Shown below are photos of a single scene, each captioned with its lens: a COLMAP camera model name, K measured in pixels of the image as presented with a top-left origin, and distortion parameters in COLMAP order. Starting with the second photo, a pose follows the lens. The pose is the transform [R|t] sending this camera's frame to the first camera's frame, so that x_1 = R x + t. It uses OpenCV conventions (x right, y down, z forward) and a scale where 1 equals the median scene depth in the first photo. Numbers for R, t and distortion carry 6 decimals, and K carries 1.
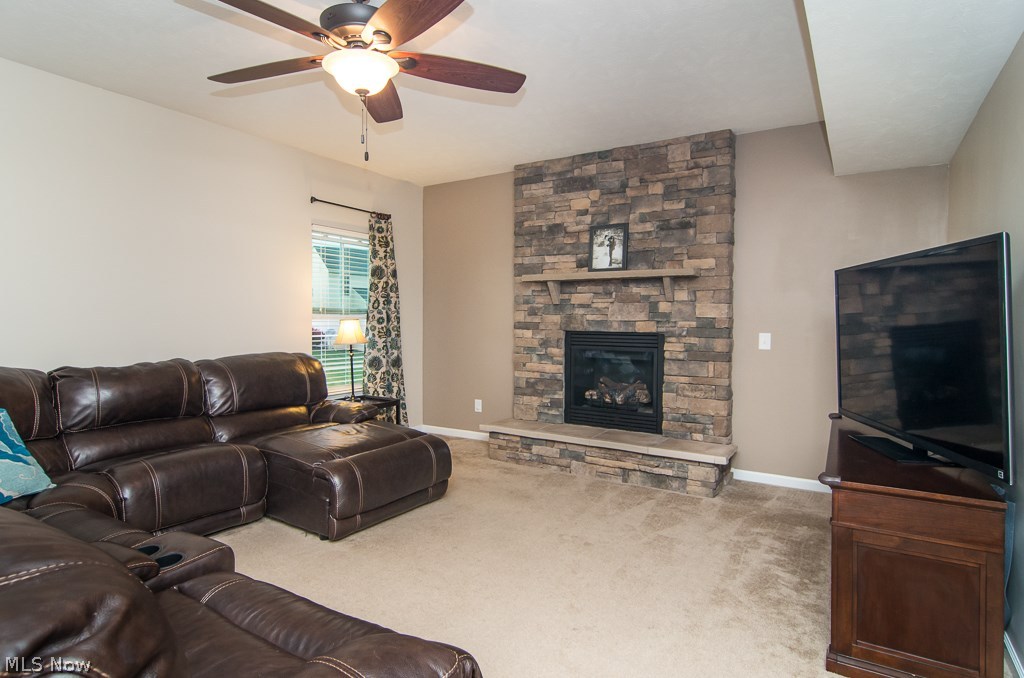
lens RADIAL K [[563.6, 0, 512.0], [0, 563.6, 323.8], [0, 0, 1]] dist [-0.000578, 0.001363]
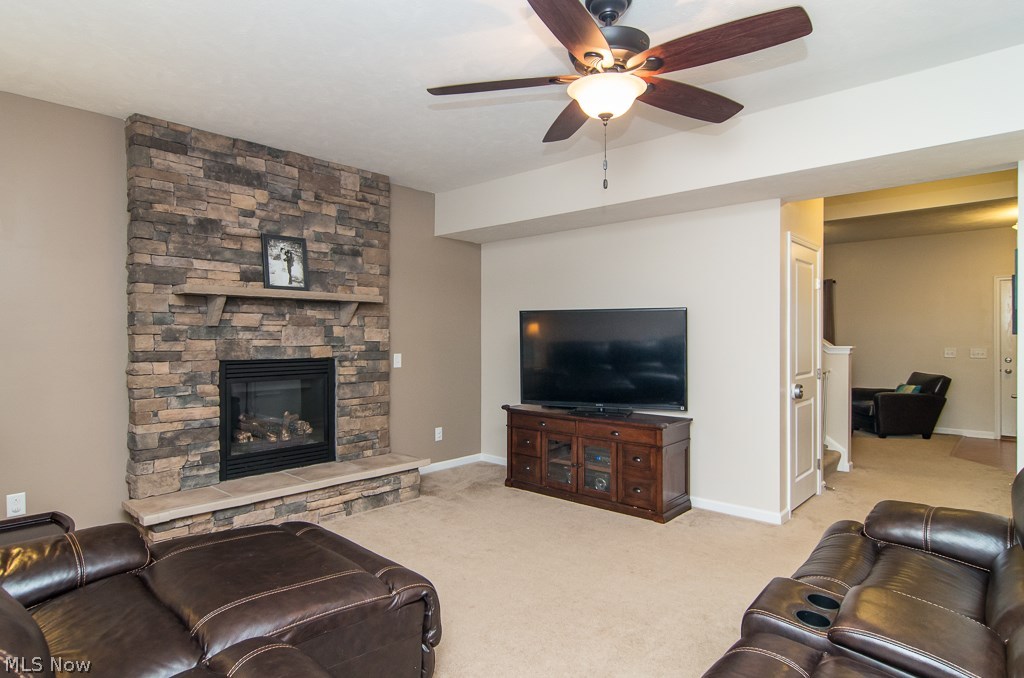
lens RADIAL K [[563.6, 0, 506.5], [0, 563.6, 332.0], [0, 0, 1]] dist [-0.000578, 0.001363]
pose [[0.175193, 0.000003, 0.984534, -0.623769], [0.009387, 0.999955, -0.001674, -0.022954], [-0.984489, 0.009535, 0.175185, 0.508239]]
